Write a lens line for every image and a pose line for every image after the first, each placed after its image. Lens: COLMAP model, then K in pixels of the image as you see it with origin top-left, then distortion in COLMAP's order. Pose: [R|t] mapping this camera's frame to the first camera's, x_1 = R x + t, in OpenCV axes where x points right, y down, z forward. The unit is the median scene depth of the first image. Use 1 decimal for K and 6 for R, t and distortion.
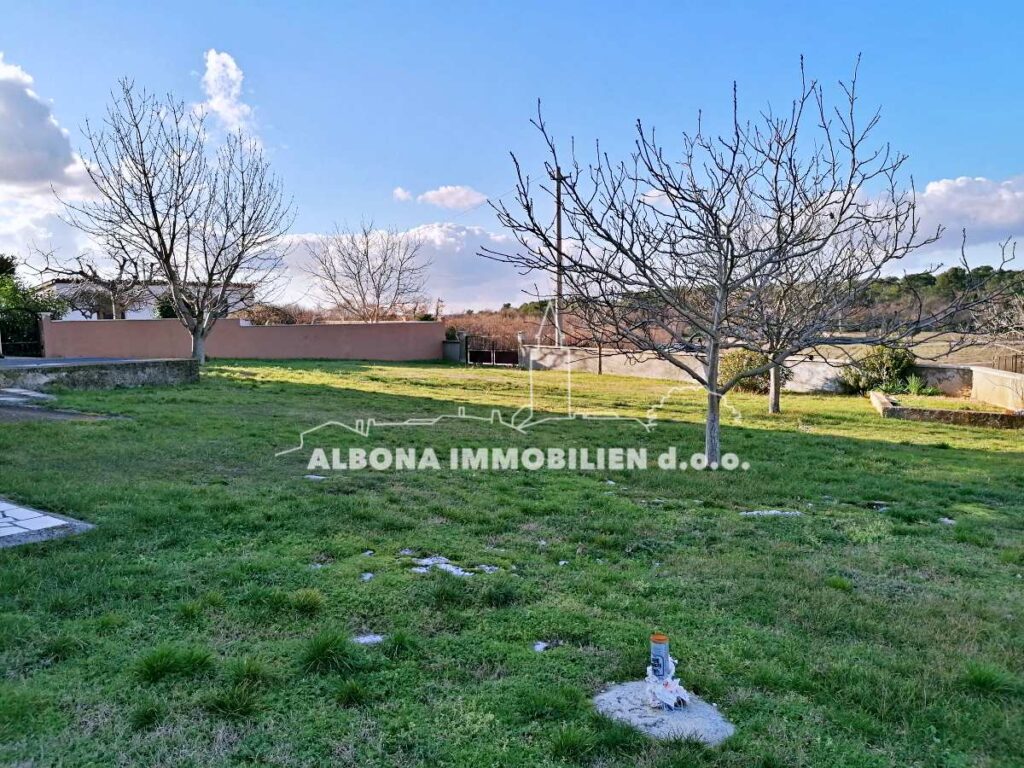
lens RADIAL K [[756.9, 0, 512.0], [0, 756.9, 384.0], [0, 0, 1]] dist [0.090881, -0.113138]
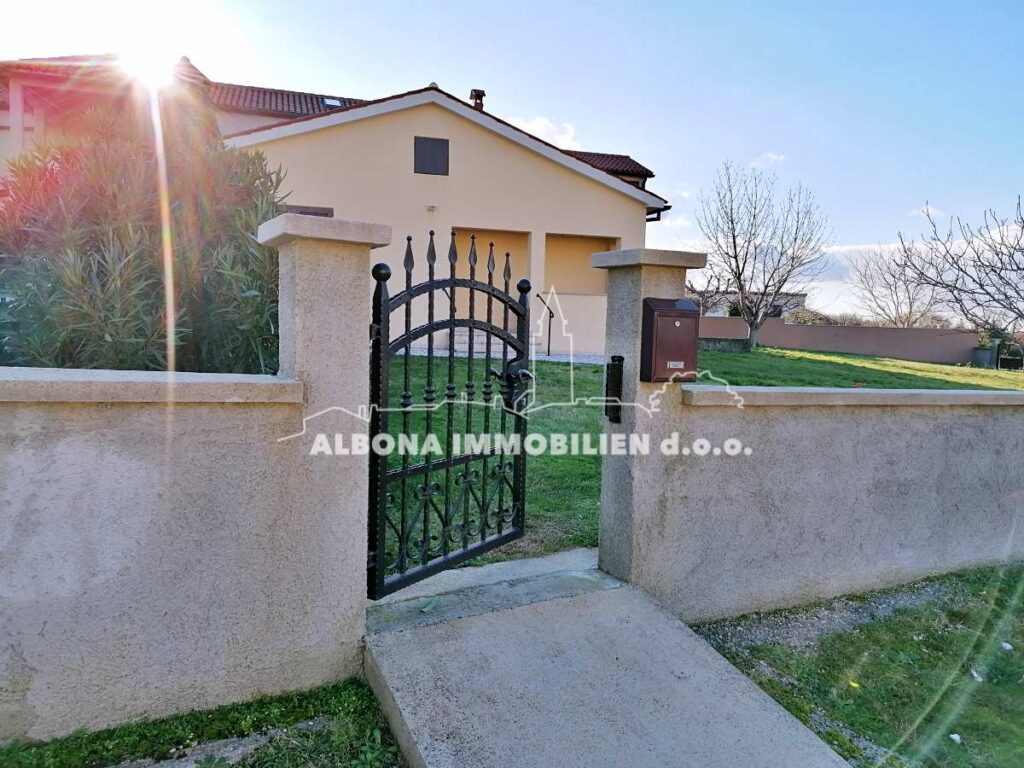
lens RADIAL K [[756.9, 0, 512.0], [0, 756.9, 384.0], [0, 0, 1]] dist [0.090881, -0.113138]
pose [[0.762859, 0.087256, -0.640650, 0.169884], [-0.095644, 0.995180, 0.021654, 0.051646], [0.639451, 0.044755, 0.767528, -0.382964]]
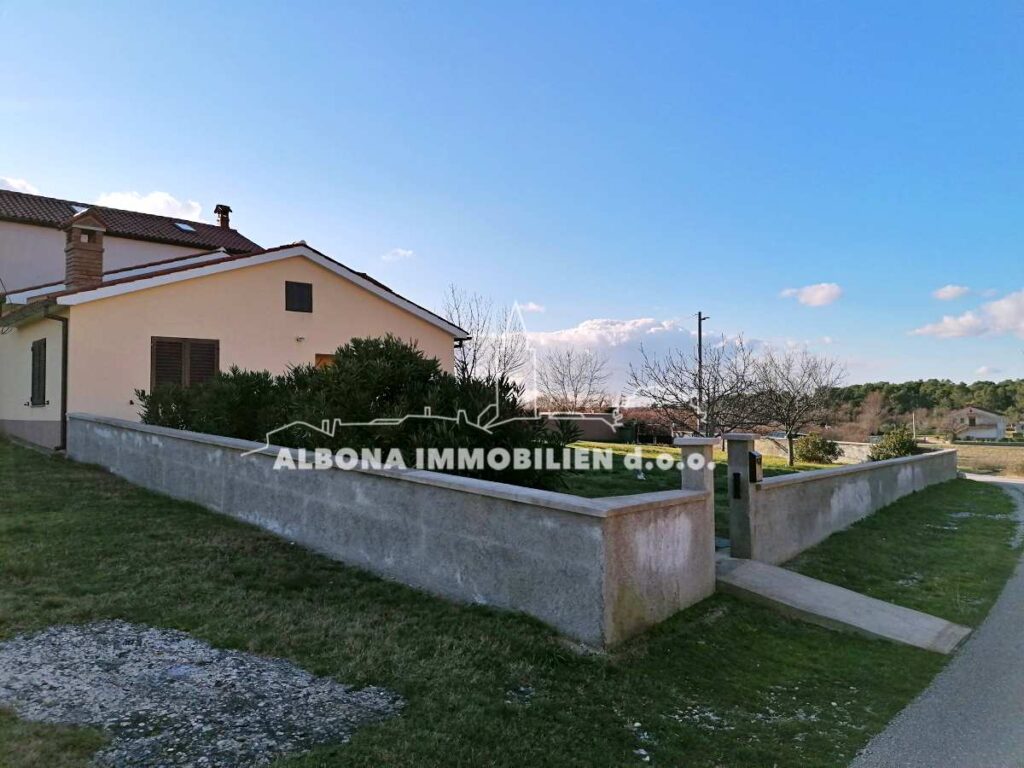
lens RADIAL K [[756.9, 0, 512.0], [0, 756.9, 384.0], [0, 0, 1]] dist [0.090881, -0.113138]
pose [[0.970264, 0.004020, -0.242016, 0.083899], [-0.033112, 0.992666, -0.116263, 0.051482], [0.239773, 0.120819, 0.963282, -0.636123]]
